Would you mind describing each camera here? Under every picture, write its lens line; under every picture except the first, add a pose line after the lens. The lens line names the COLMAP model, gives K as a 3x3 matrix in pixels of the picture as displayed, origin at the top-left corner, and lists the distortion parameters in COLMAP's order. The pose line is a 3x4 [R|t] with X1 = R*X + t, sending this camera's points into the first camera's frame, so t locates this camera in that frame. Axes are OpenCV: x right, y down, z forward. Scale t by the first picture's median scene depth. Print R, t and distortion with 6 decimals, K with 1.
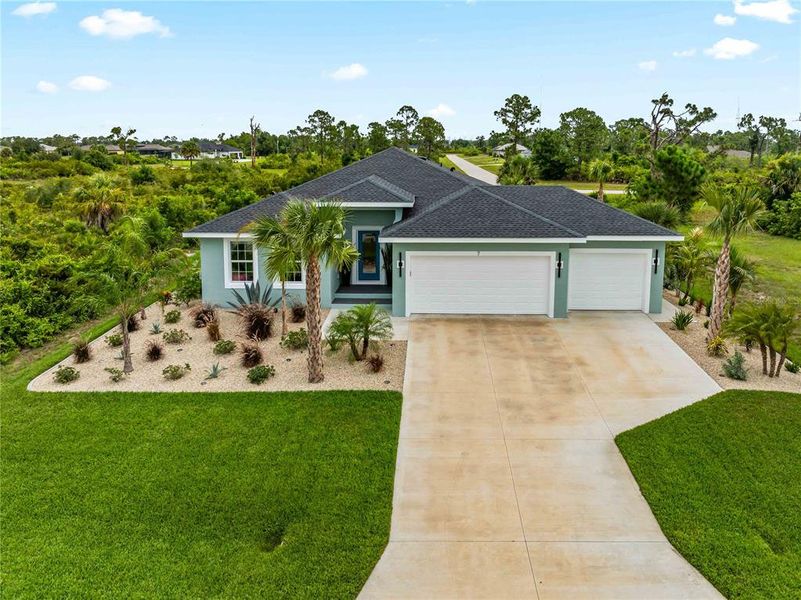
lens RADIAL K [[610.1, 0, 417.9], [0, 610.1, 201.8], [0, 0, 1]] dist [-0.038454, -0.001287]
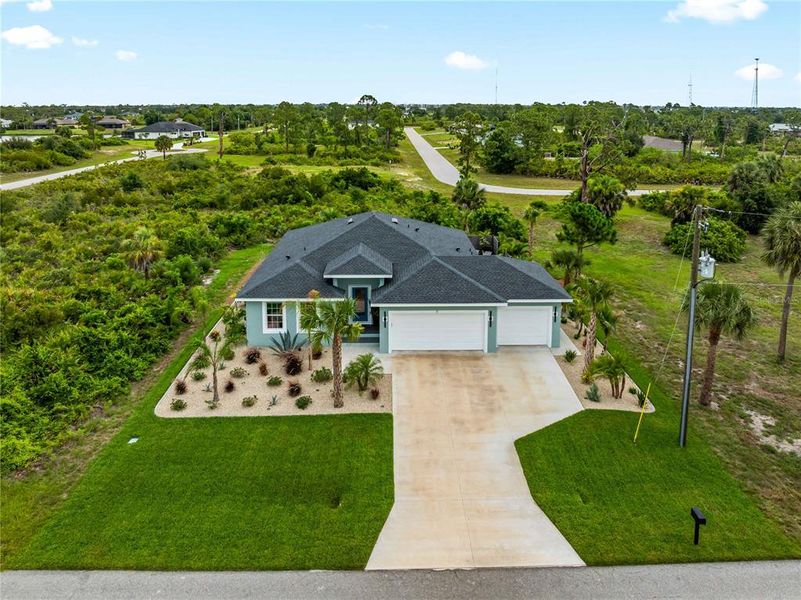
lens RADIAL K [[609.6, 0, 399.5], [0, 609.6, 201.8], [0, 0, 1]] dist [-0.033702, 0.000475]
pose [[0.999142, -0.005557, 0.041035, -0.062412], [0.003161, 0.998299, 0.058222, -0.317581], [-0.041289, -0.058042, 0.997460, -0.549092]]
